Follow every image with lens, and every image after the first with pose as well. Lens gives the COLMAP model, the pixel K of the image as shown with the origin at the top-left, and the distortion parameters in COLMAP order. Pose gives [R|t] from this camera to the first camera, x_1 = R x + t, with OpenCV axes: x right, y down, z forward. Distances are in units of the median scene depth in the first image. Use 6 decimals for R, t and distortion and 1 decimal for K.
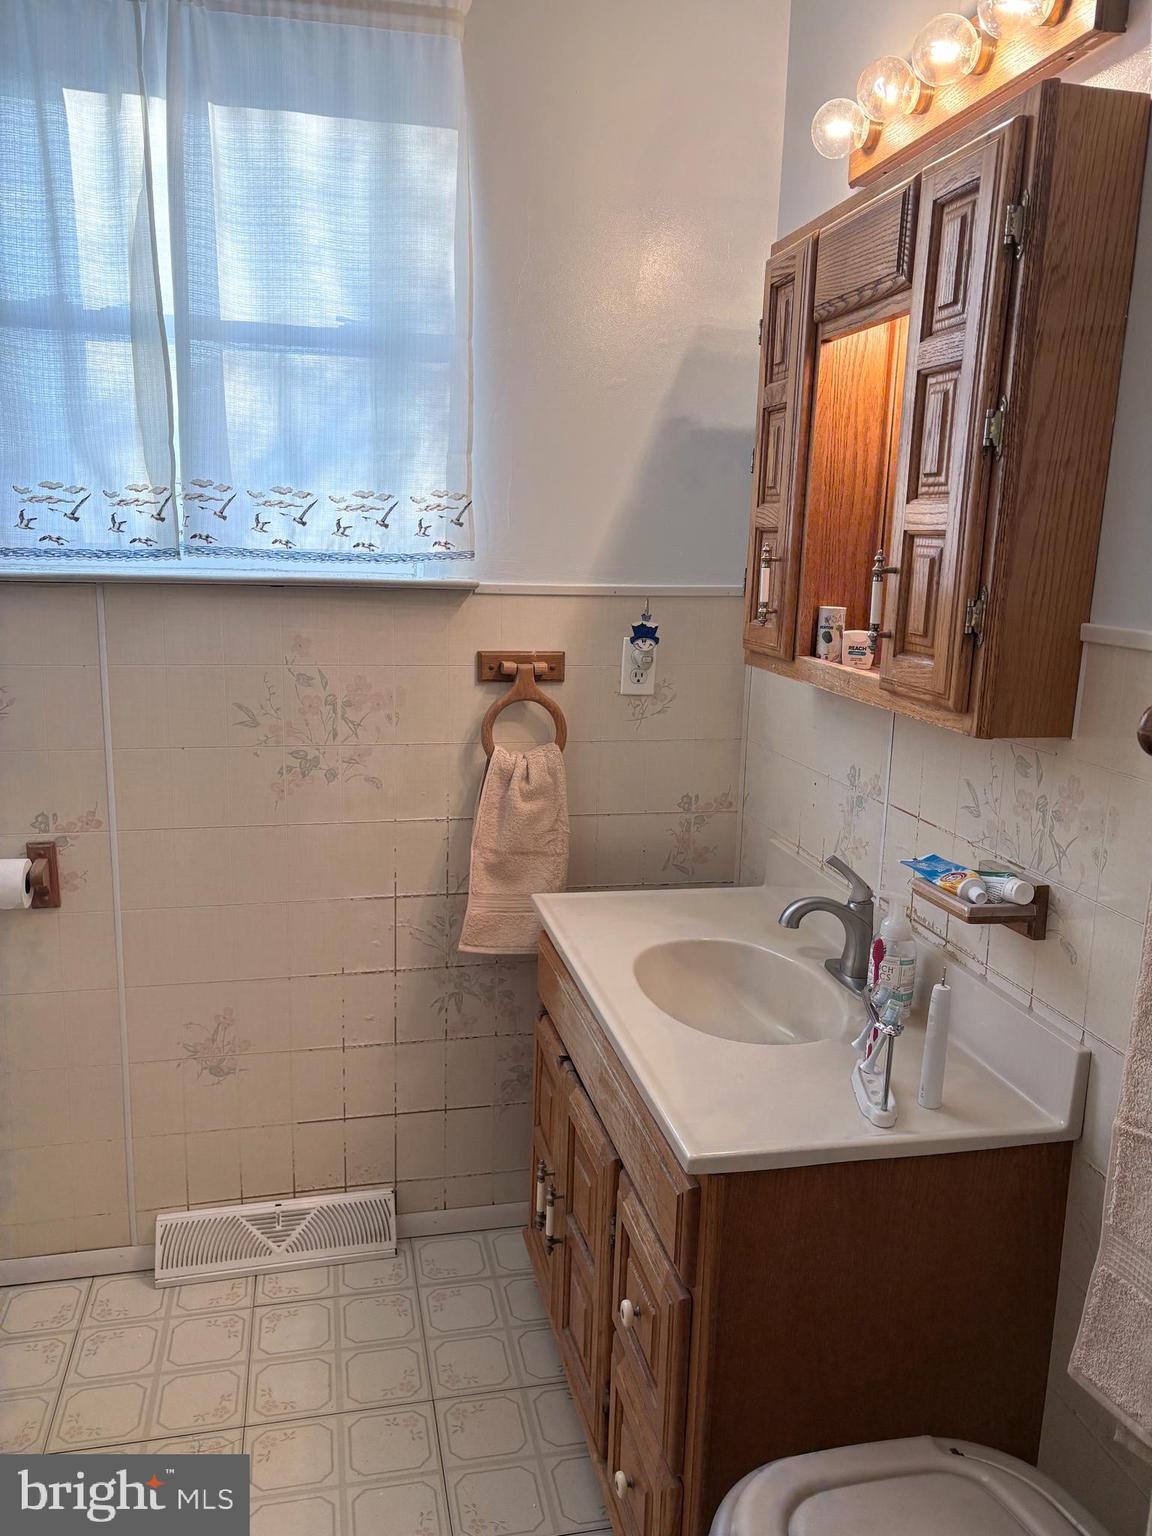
lens RADIAL K [[1166.3, 0, 577.9], [0, 1166.3, 771.6], [0, 0, 1]] dist [0.031829, -0.019488]
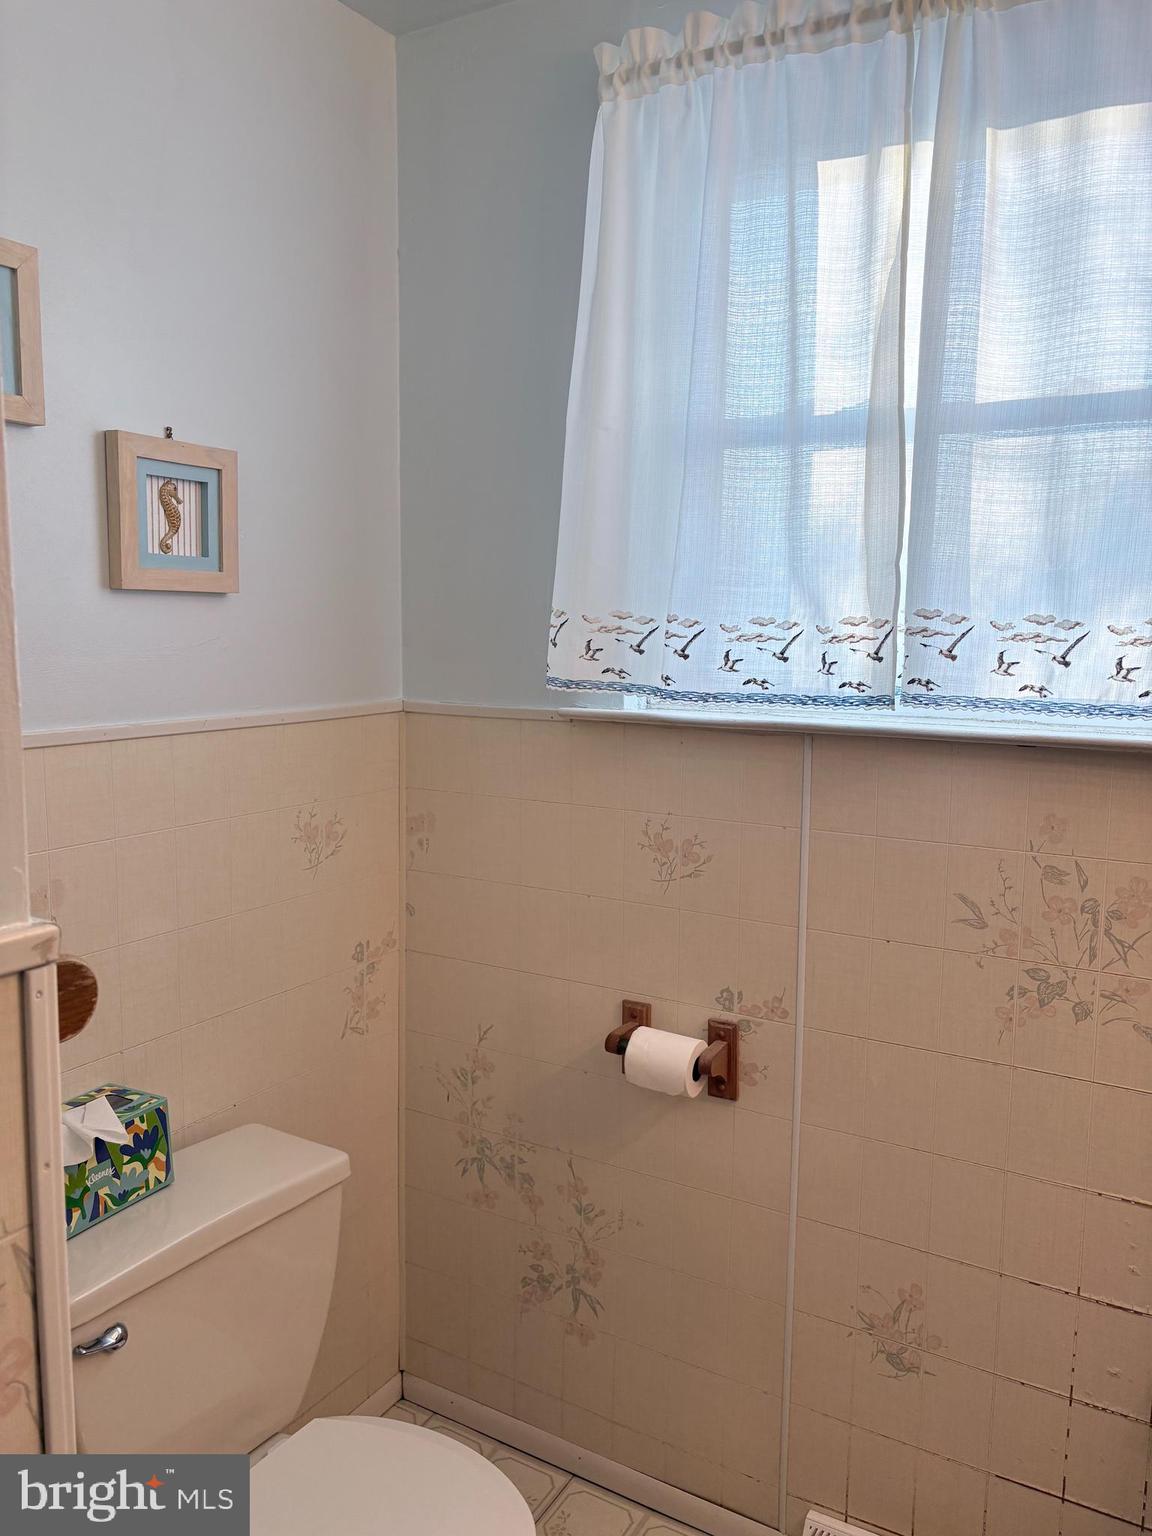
lens RADIAL K [[1166.3, 0, 572.0], [0, 1166.3, 769.9], [0, 0, 1]] dist [0.031829, -0.019488]
pose [[0.733455, 0.070974, -0.676022, 0.035423], [-0.127053, 0.991321, -0.033771, -0.087077], [0.667758, 0.110660, 0.736107, 0.282226]]
